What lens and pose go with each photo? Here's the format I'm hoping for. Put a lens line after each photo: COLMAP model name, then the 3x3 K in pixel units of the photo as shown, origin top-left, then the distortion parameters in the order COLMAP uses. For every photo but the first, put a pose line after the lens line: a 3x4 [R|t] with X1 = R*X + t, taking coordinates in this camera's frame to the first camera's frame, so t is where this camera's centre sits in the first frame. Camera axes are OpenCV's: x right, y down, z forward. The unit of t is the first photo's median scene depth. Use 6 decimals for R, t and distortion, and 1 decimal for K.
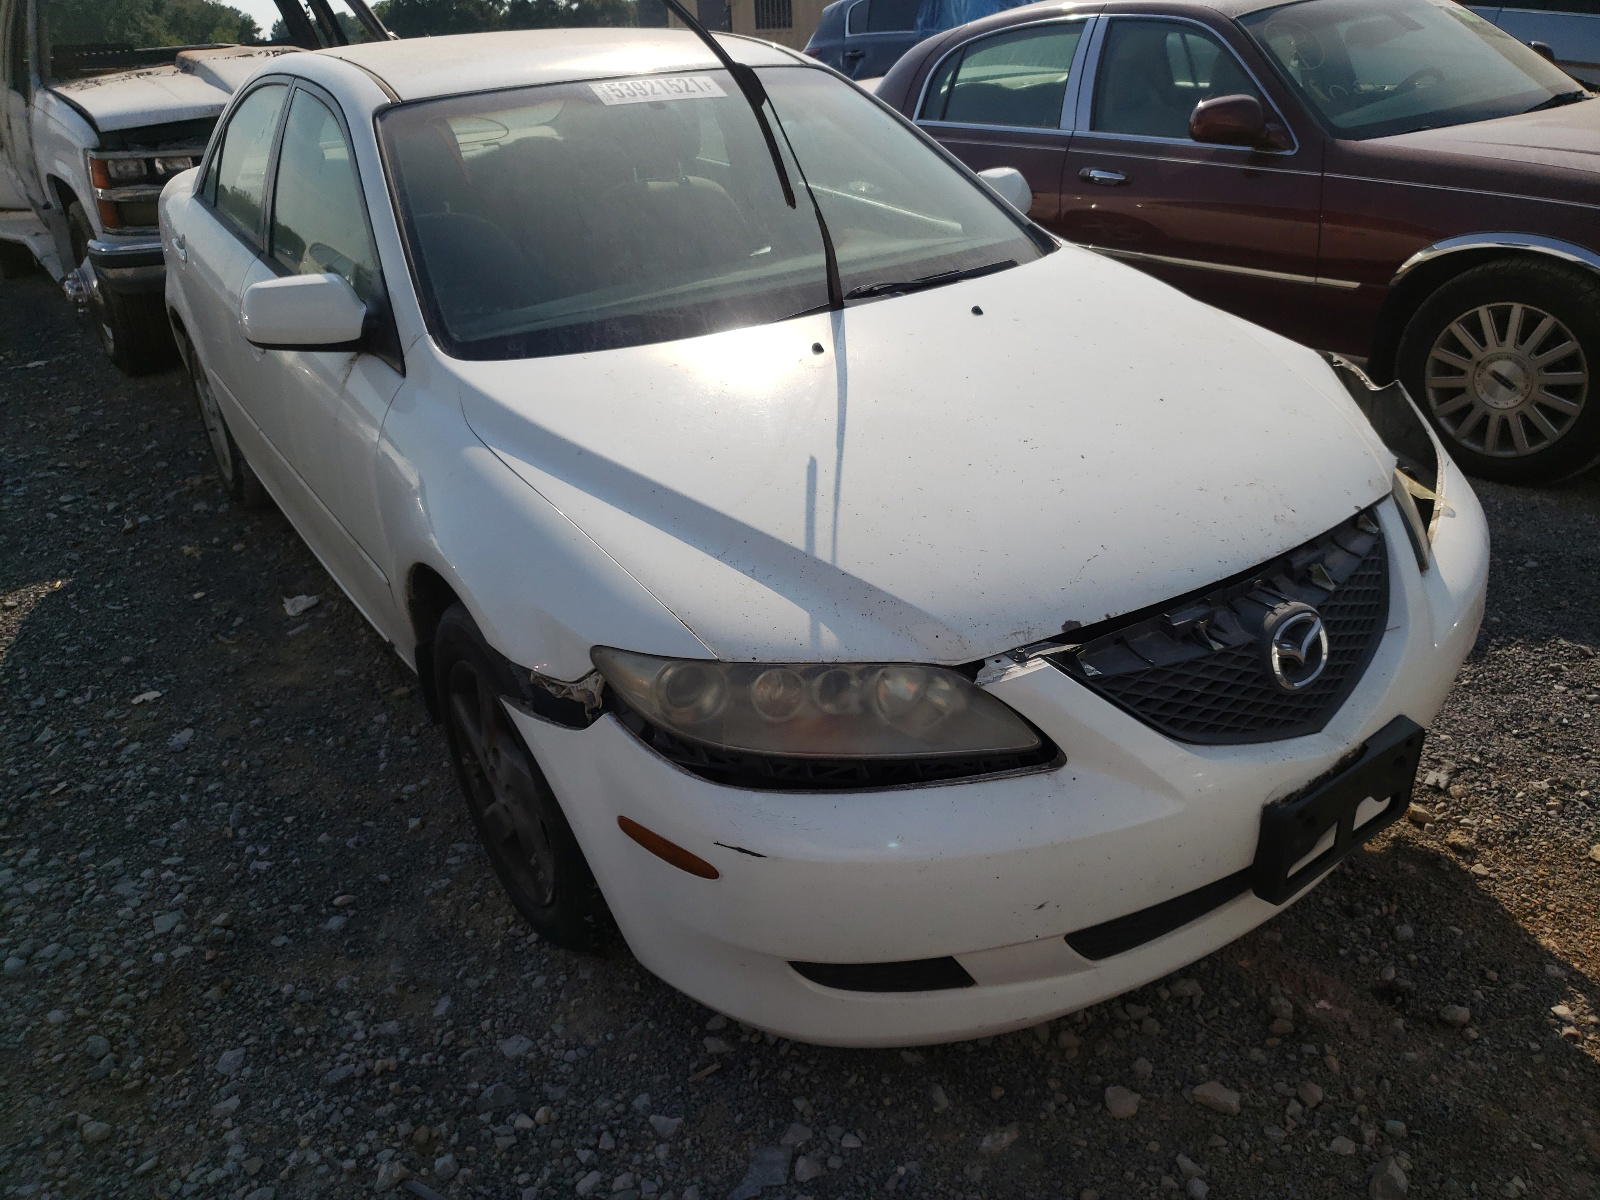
lens RADIAL K [[1192.3, 0, 812.1], [0, 1192.3, 602.7], [0, 0, 1]] dist [-0.029688, 0.040423]
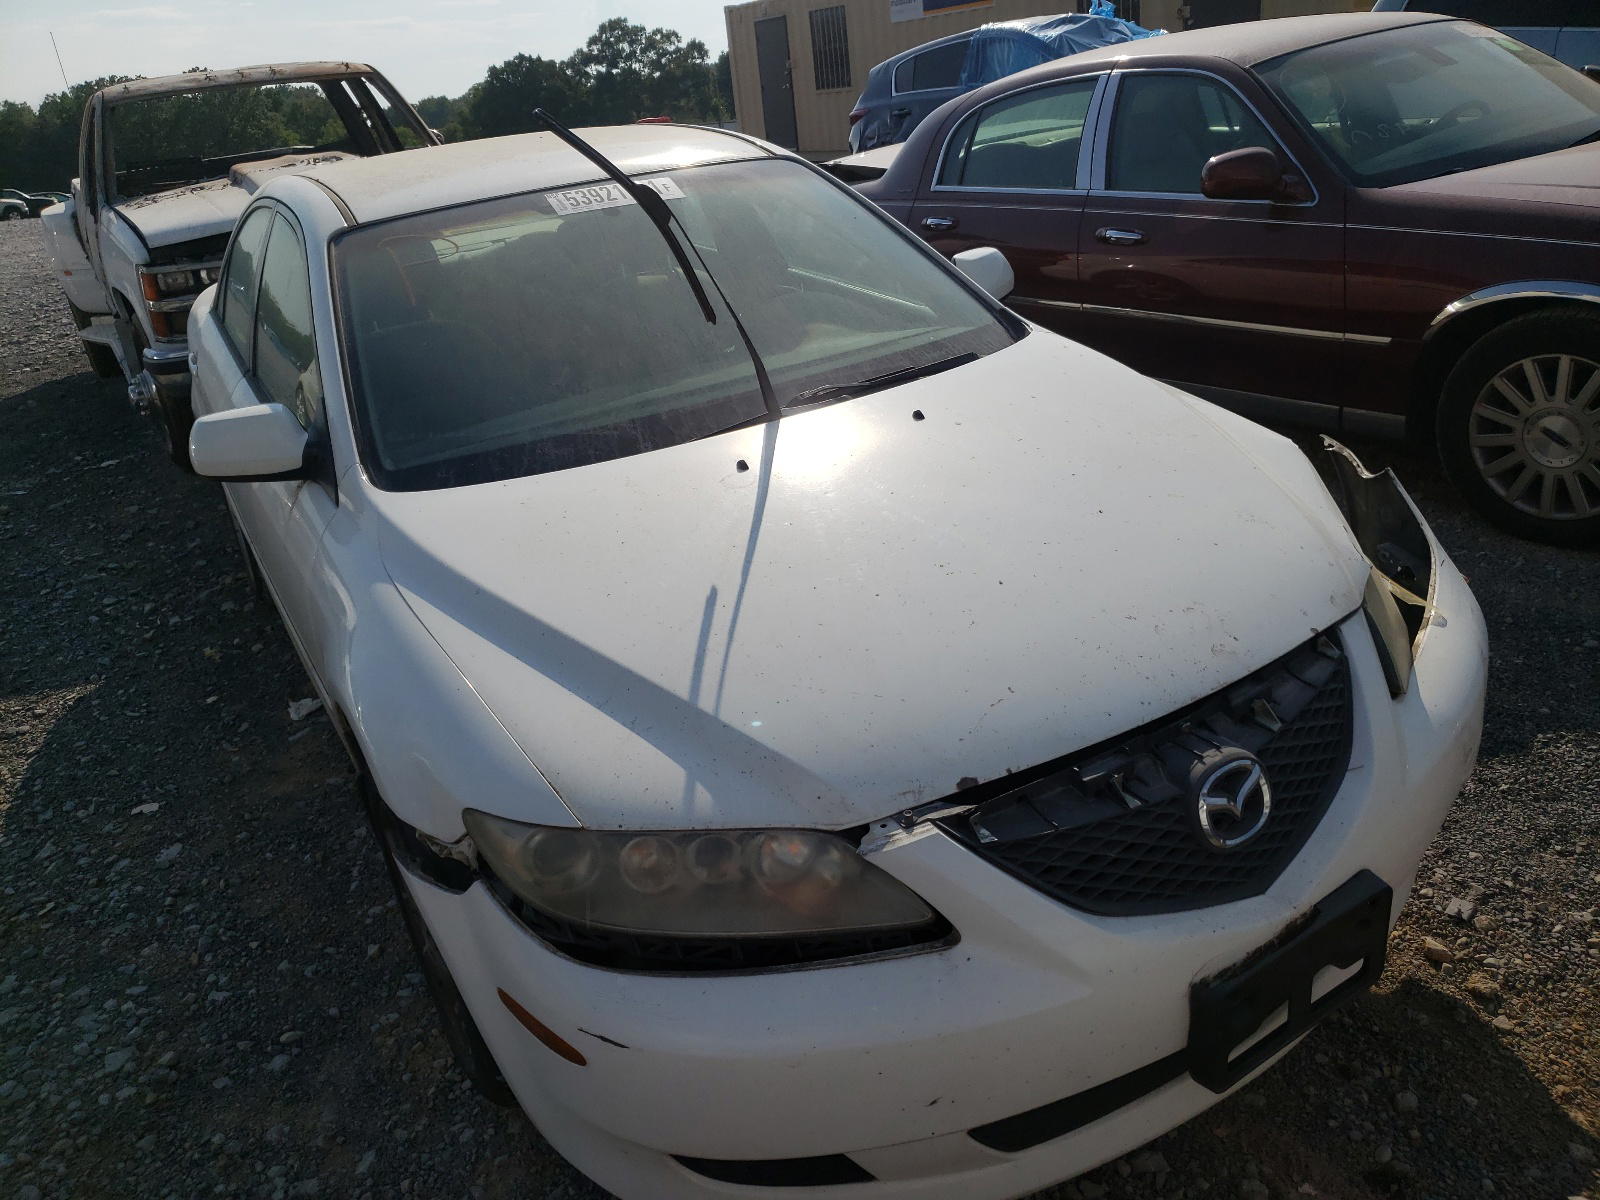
lens RADIAL K [[1192.3, 0, 786.9], [0, 1192.3, 589.9], [0, 0, 1]] dist [-0.029688, 0.040423]
pose [[0.994434, -0.028975, -0.101303, 0.119143], [0.024262, 0.998579, -0.047445, -0.059640], [0.102533, 0.044723, 0.993724, 0.049910]]
